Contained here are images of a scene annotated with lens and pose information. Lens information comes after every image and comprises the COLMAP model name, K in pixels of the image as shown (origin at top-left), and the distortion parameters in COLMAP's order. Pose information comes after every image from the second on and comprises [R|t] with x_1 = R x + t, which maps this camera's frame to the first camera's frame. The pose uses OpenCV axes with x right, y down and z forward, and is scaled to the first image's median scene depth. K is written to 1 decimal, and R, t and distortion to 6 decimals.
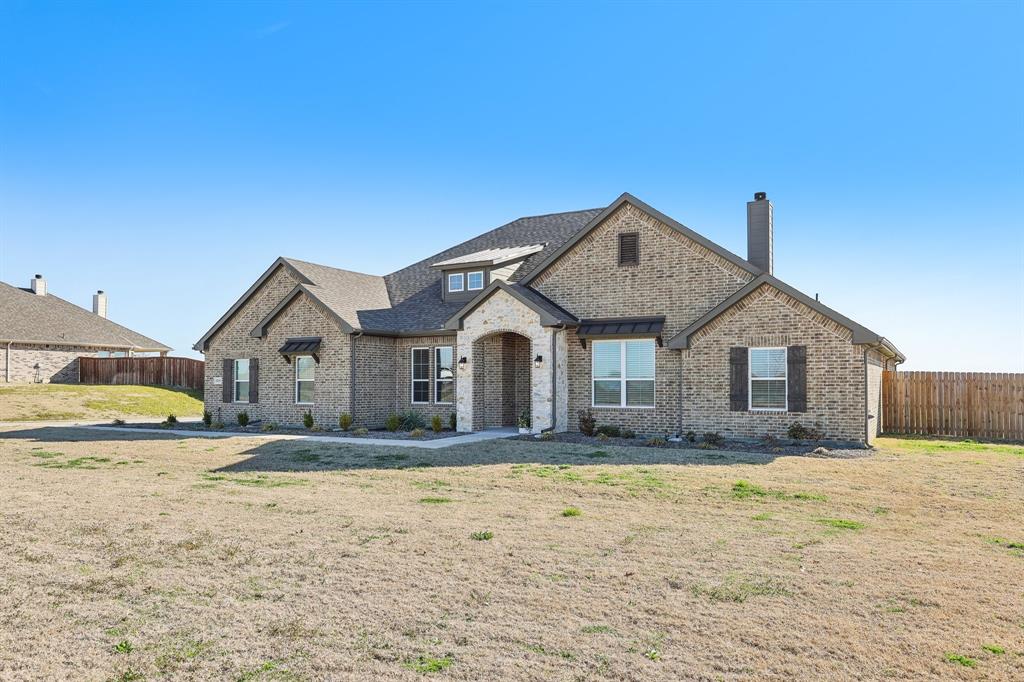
lens RADIAL K [[767.9, 0, 512.0], [0, 767.9, 341.0], [0, 0, 1]] dist [-0.066941, 0.000438]
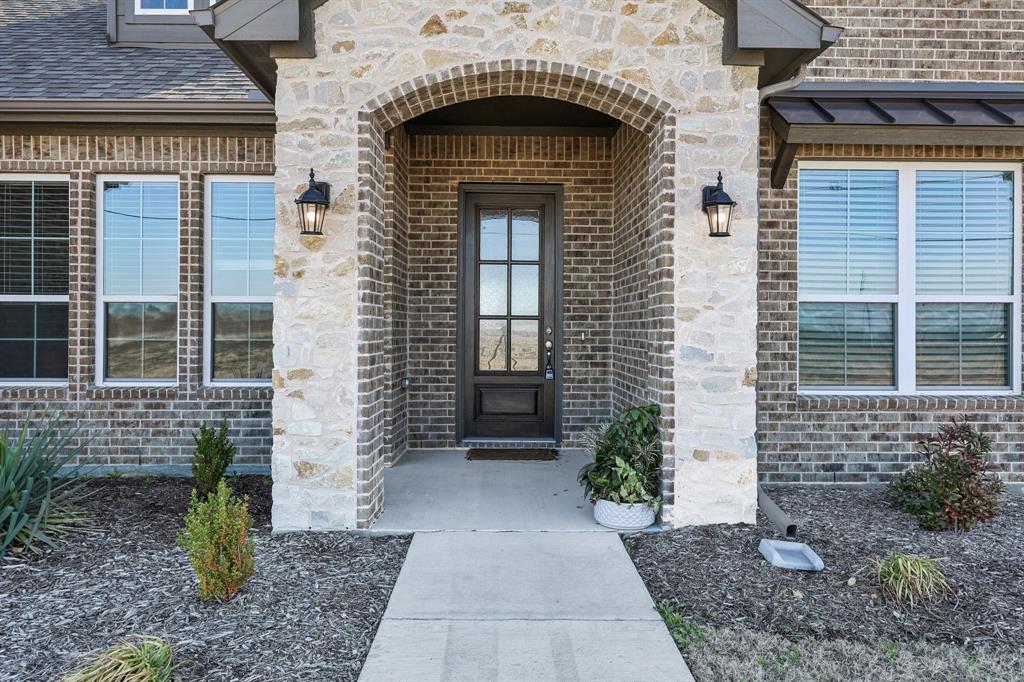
lens RADIAL K [[767.9, 0, 512.0], [0, 767.9, 341.0], [0, 0, 1]] dist [-0.066941, 0.000438]
pose [[0.857220, -0.004929, 0.514926, -0.127064], [-0.032702, 0.997415, 0.063988, 0.050521], [-0.513910, -0.071691, 0.854843, 0.797385]]
